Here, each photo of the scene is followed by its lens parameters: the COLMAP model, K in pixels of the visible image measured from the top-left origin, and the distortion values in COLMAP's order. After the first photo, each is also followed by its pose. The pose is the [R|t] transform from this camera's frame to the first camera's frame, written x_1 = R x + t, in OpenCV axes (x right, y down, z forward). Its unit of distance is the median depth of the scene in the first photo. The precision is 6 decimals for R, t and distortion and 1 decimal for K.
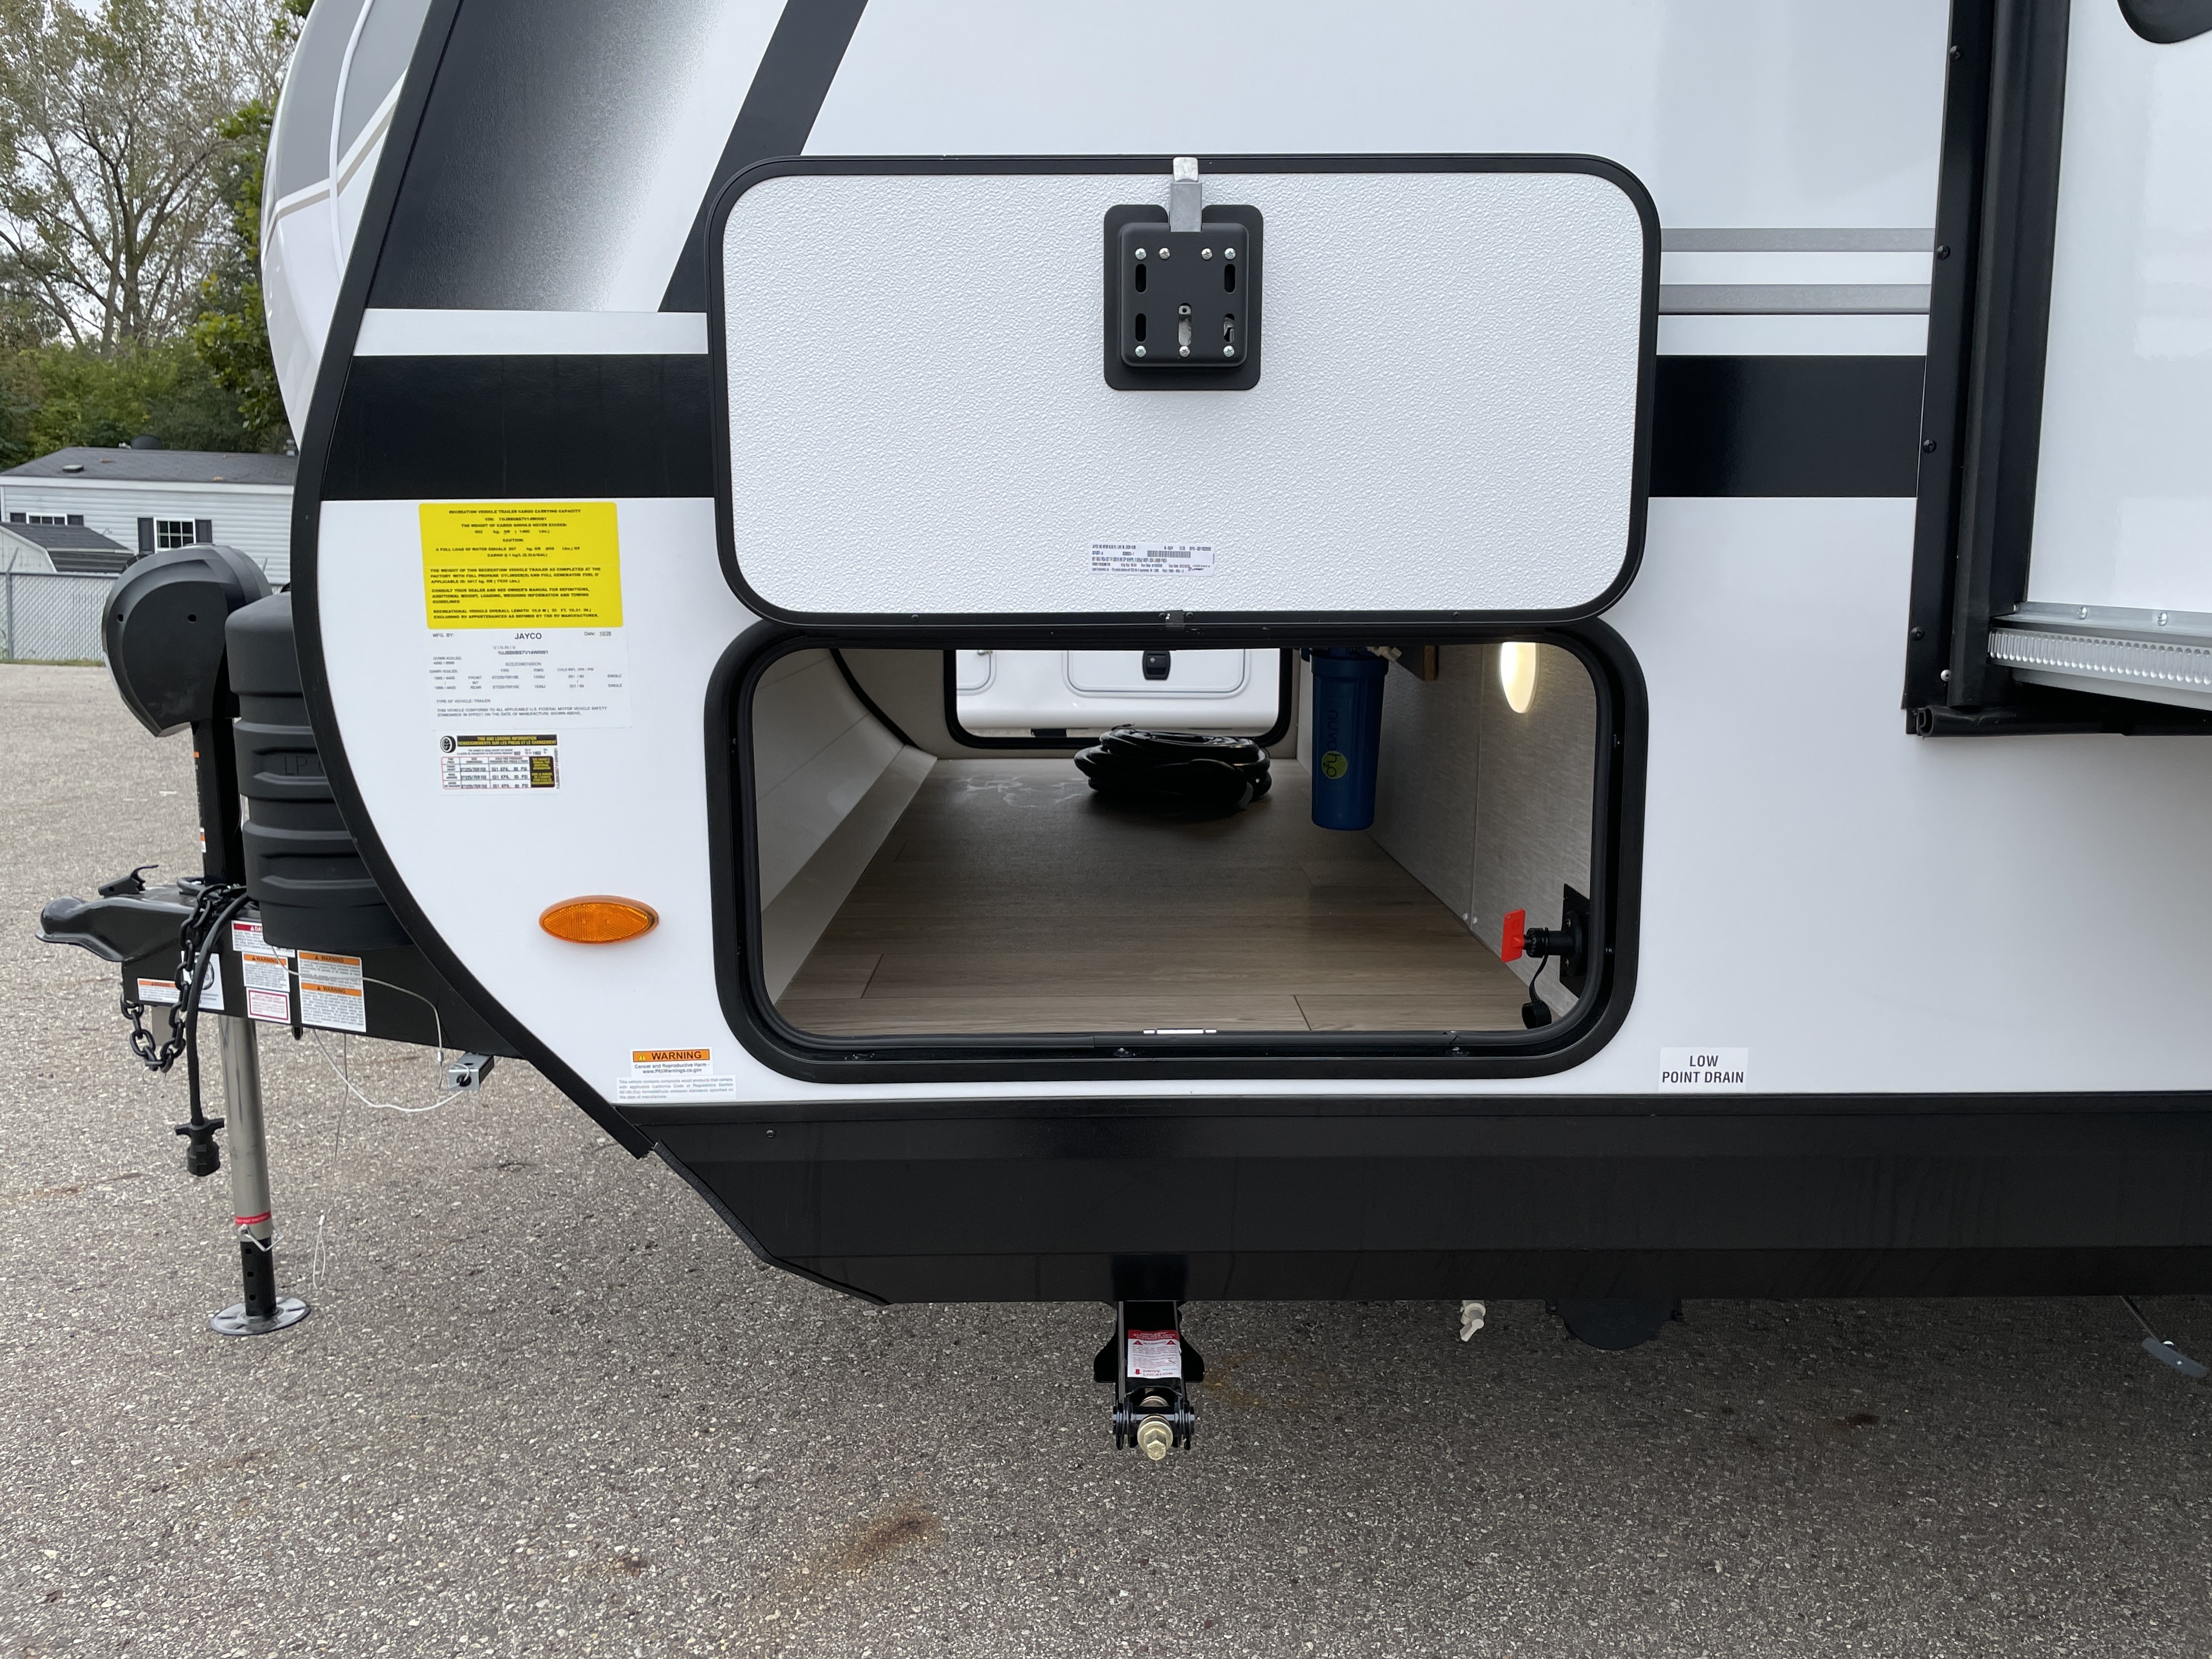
lens RADIAL K [[1680.4, 0, 1106.4], [0, 1680.4, 820.0], [0, 0, 1]] dist [0.046838, -0.056571]
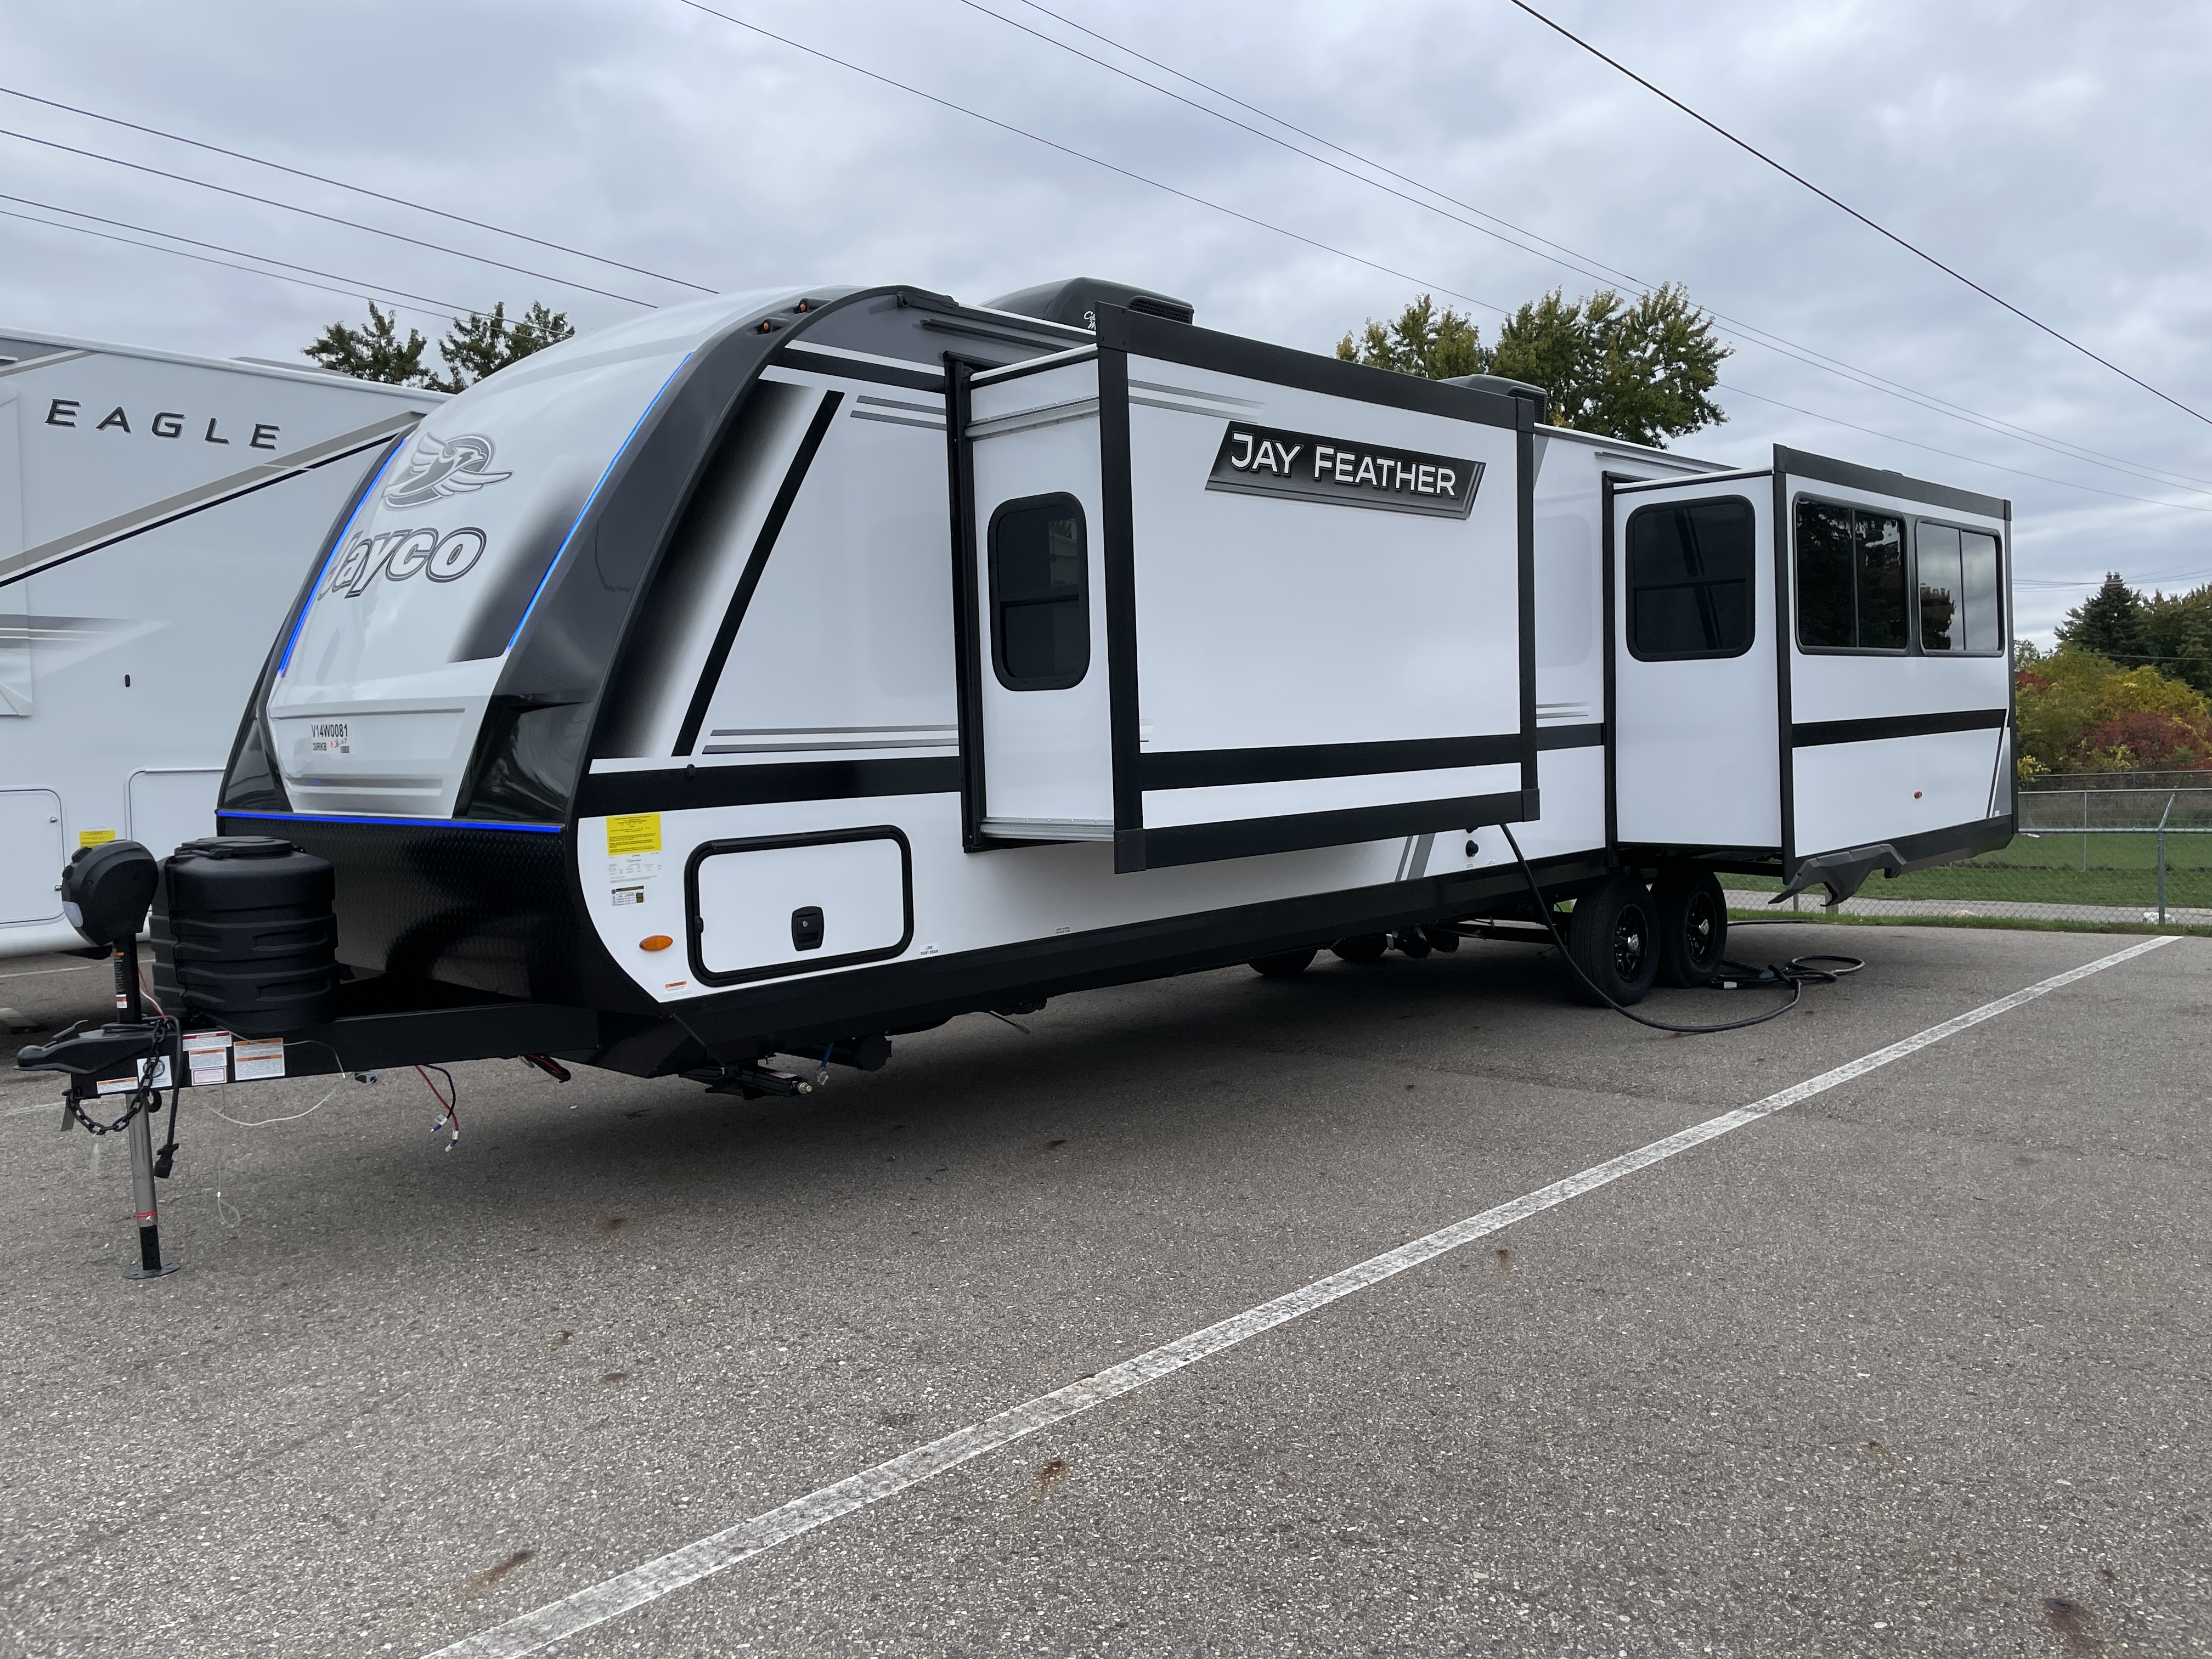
lens RADIAL K [[1680.4, 0, 1105.9], [0, 1680.4, 830.9], [0, 0, 1]] dist [0.046838, -0.056571]
pose [[0.702361, -0.067470, 0.708616, -2.078336], [0.139855, 0.989174, -0.044437, 0.117797], [-0.697947, 0.130314, 0.704193, -1.979777]]
